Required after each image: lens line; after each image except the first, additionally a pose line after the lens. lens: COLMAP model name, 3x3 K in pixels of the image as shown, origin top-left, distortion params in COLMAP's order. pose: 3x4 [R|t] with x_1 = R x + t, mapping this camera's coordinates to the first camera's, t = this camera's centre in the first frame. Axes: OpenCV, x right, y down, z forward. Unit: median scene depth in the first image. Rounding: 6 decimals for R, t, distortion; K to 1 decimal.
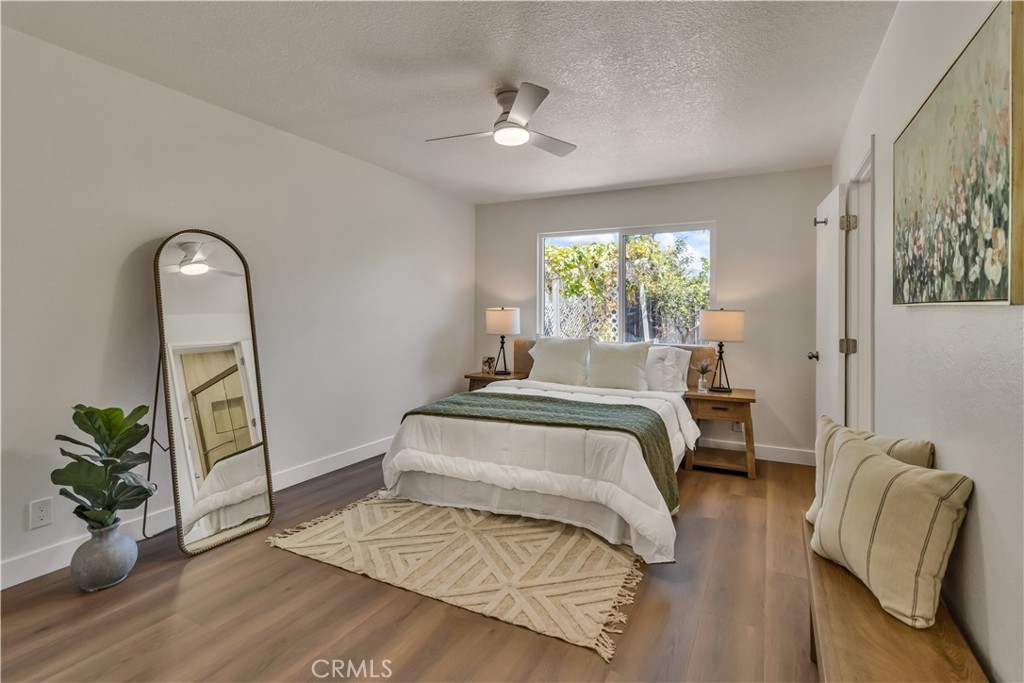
lens RADIAL K [[497.6, 0, 494.9], [0, 497.6, 314.1], [0, 0, 1]] dist [0.004032, 0.001335]
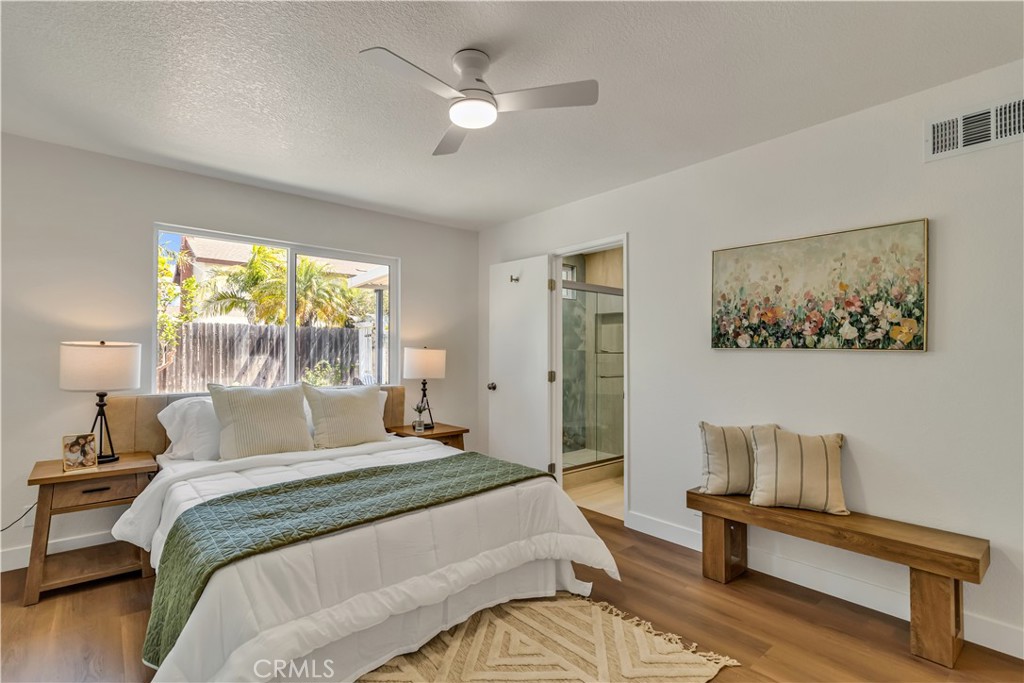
lens RADIAL K [[497.6, 0, 515.6], [0, 497.6, 346.8], [0, 0, 1]] dist [0.004032, 0.001335]
pose [[0.340078, 0.007049, 0.940371, -0.599282], [-0.001742, 0.999975, -0.006866, -0.007172], [-0.940396, 0.000697, 0.340082, 0.648975]]
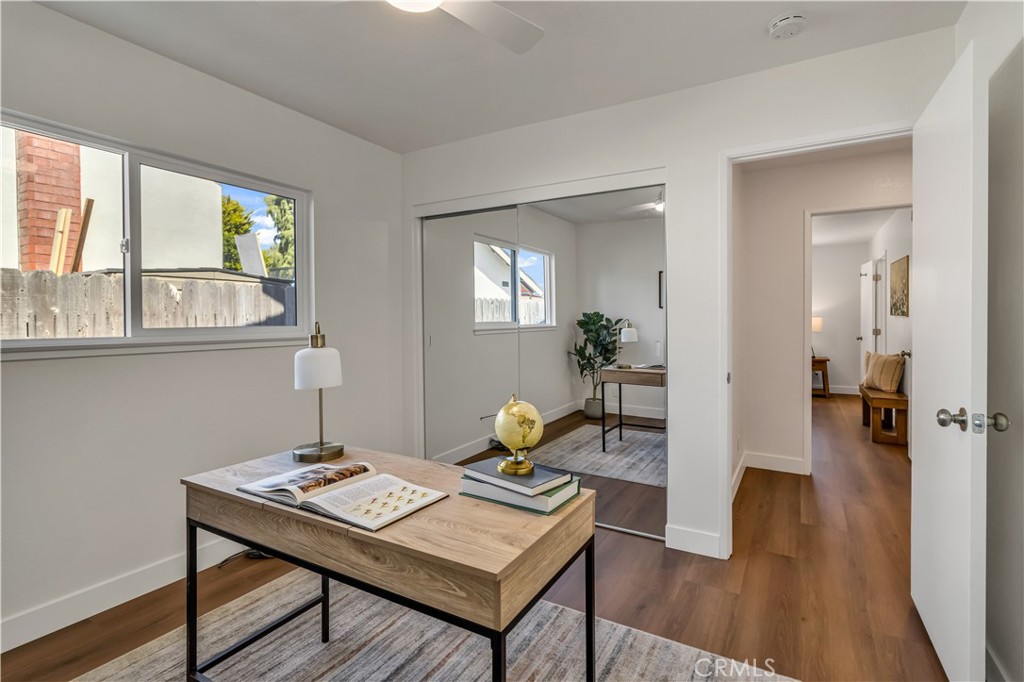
lens RADIAL K [[497.6, 0, 494.3], [0, 497.6, 319.4], [0, 0, 1]] dist [0.004032, 0.001335]
pose [[0.999032, -0.004191, -0.043781, -0.949007], [0.004406, 0.999979, 0.004829, -0.012903], [0.043760, -0.005017, 0.999029, -1.372182]]
